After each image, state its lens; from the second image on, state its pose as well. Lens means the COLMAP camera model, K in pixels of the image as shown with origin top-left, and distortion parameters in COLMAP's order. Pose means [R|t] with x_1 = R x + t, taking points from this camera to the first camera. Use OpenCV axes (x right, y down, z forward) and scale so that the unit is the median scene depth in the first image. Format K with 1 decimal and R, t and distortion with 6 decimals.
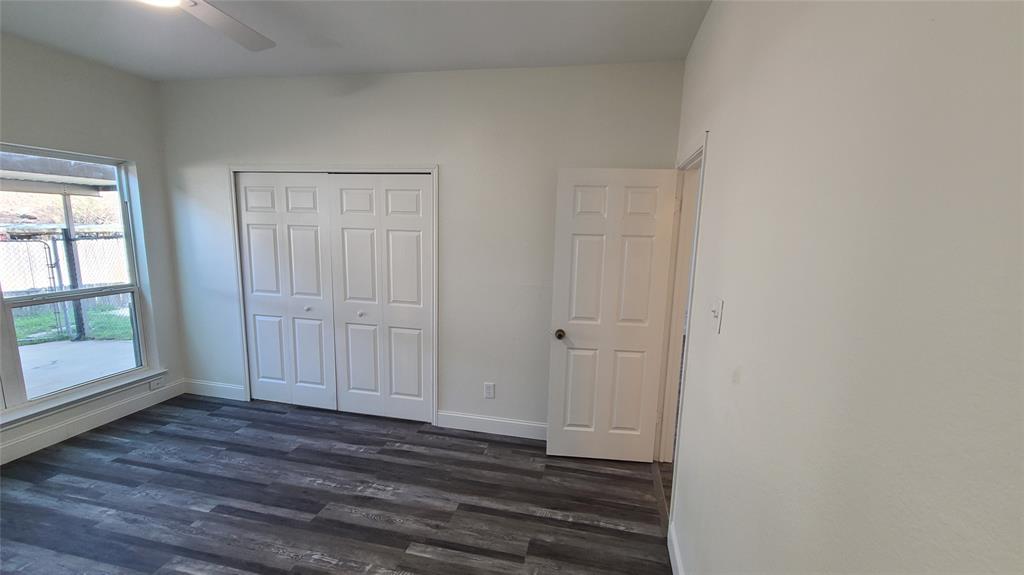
lens RADIAL K [[411.9, 0, 516.1], [0, 411.9, 288.2], [0, 0, 1]] dist [-0.005805, 0.001022]
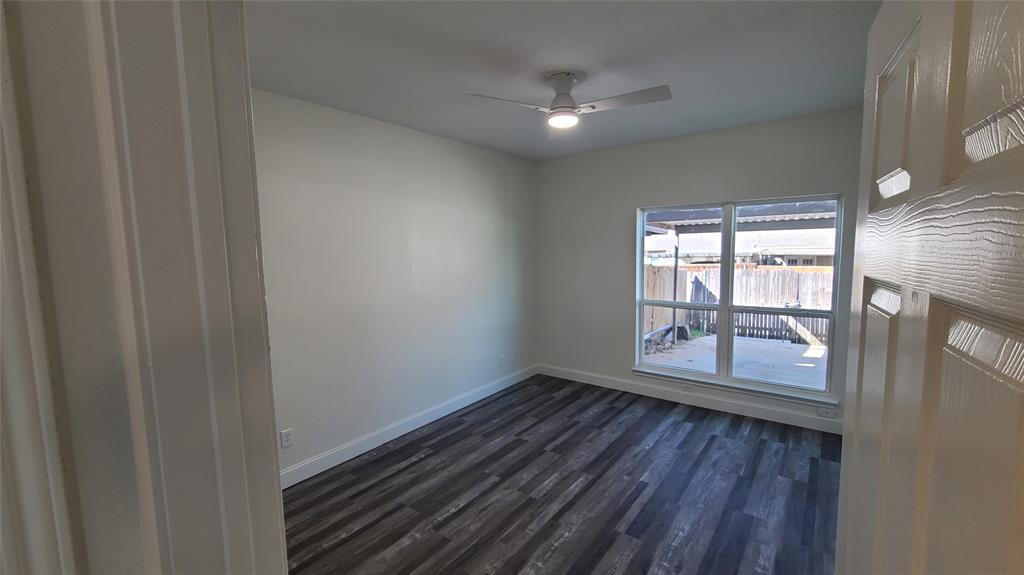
lens RADIAL K [[411.9, 0, 515.8], [0, 411.9, 291.0], [0, 0, 1]] dist [-0.005805, 0.001022]
pose [[-0.410354, 0.074351, -0.908890, 0.412636], [-0.133417, 0.981052, 0.140491, -0.123689], [0.902114, 0.178912, -0.392659, 0.838063]]
